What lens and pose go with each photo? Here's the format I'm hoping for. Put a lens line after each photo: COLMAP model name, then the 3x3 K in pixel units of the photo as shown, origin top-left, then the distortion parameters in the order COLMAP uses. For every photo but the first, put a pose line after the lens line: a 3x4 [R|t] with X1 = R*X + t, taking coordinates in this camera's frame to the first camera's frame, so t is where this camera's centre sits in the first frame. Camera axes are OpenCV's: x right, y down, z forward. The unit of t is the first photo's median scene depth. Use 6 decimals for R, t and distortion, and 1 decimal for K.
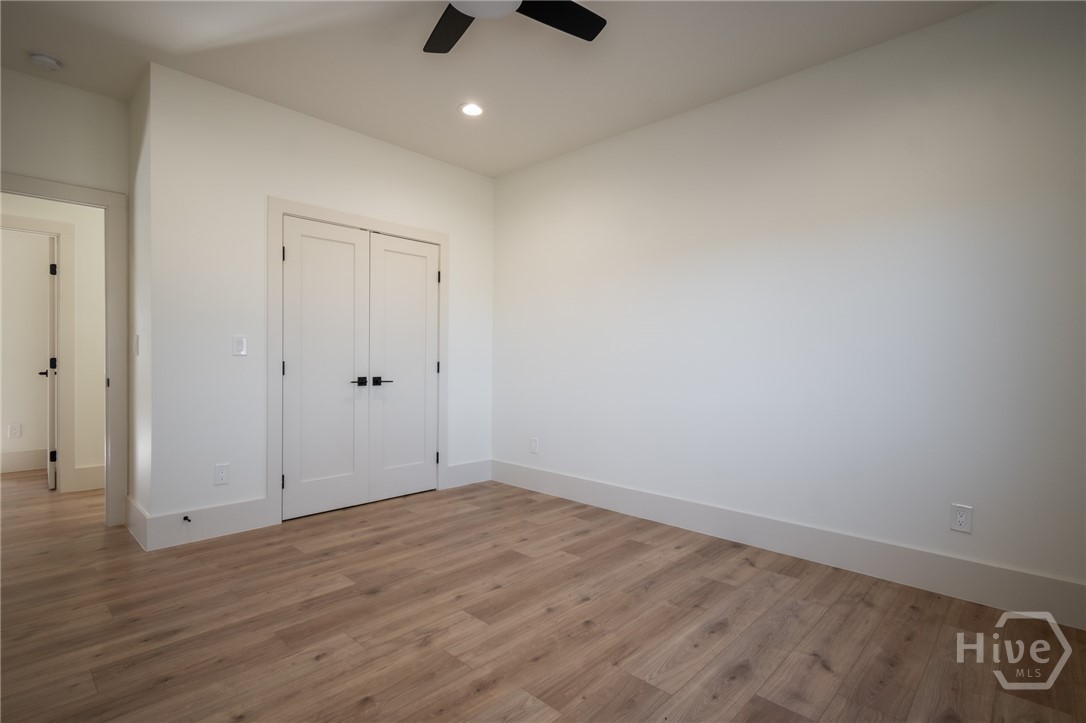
lens RADIAL K [[528.1, 0, 543.0], [0, 528.1, 361.5], [0, 0, 1]] dist [0.003700, -0.000796]
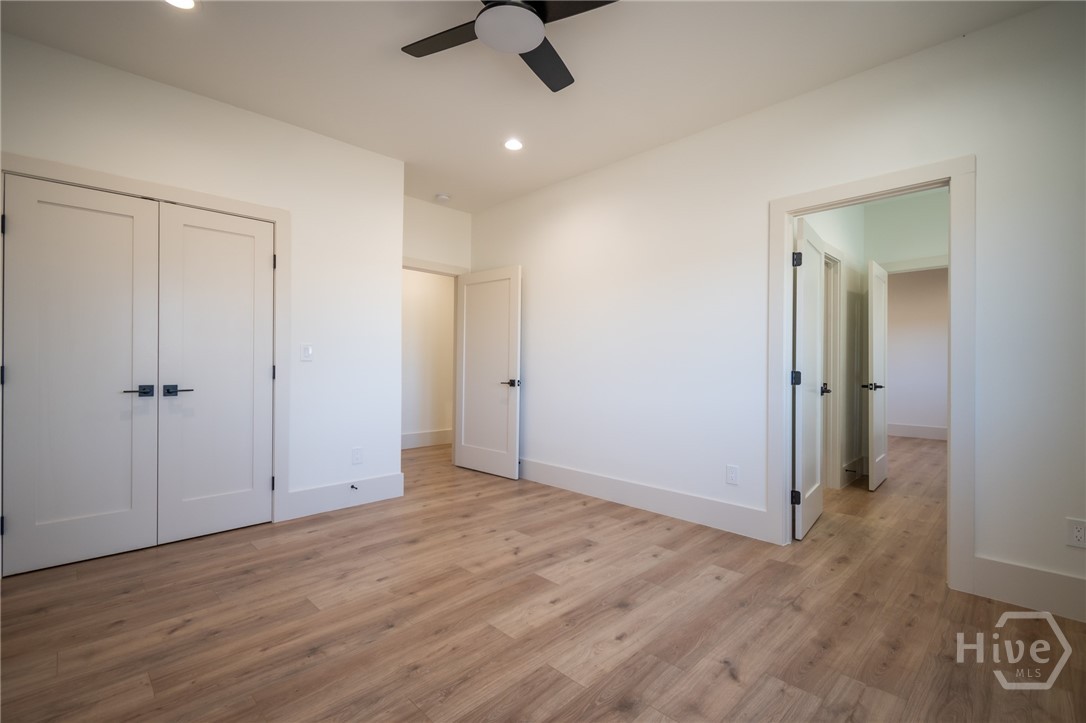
lens RADIAL K [[483.8, 0, 543.0], [0, 483.8, 361.5], [0, 0, 1]] dist [0.020362, -0.006775]
pose [[0.999397, -0.006628, -0.034088, 0.269832], [0.006459, 0.999966, -0.005070, 0.001521], [0.034120, 0.004847, 0.999406, 0.286940]]
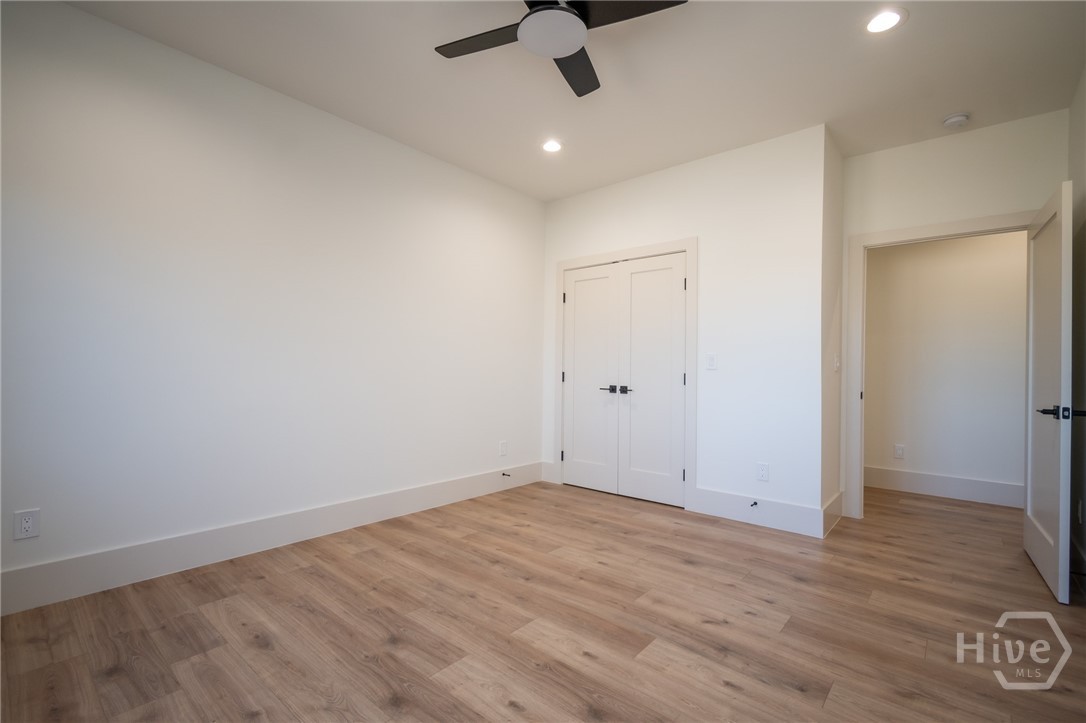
lens RADIAL K [[483.8, 0, 543.0], [0, 483.8, 361.5], [0, 0, 1]] dist [0.020362, -0.006775]
pose [[0.042164, -0.031004, -0.998630, 0.731081], [-0.011307, 0.999440, -0.031506, 0.011487], [0.999047, 0.012620, 0.041790, 0.781598]]
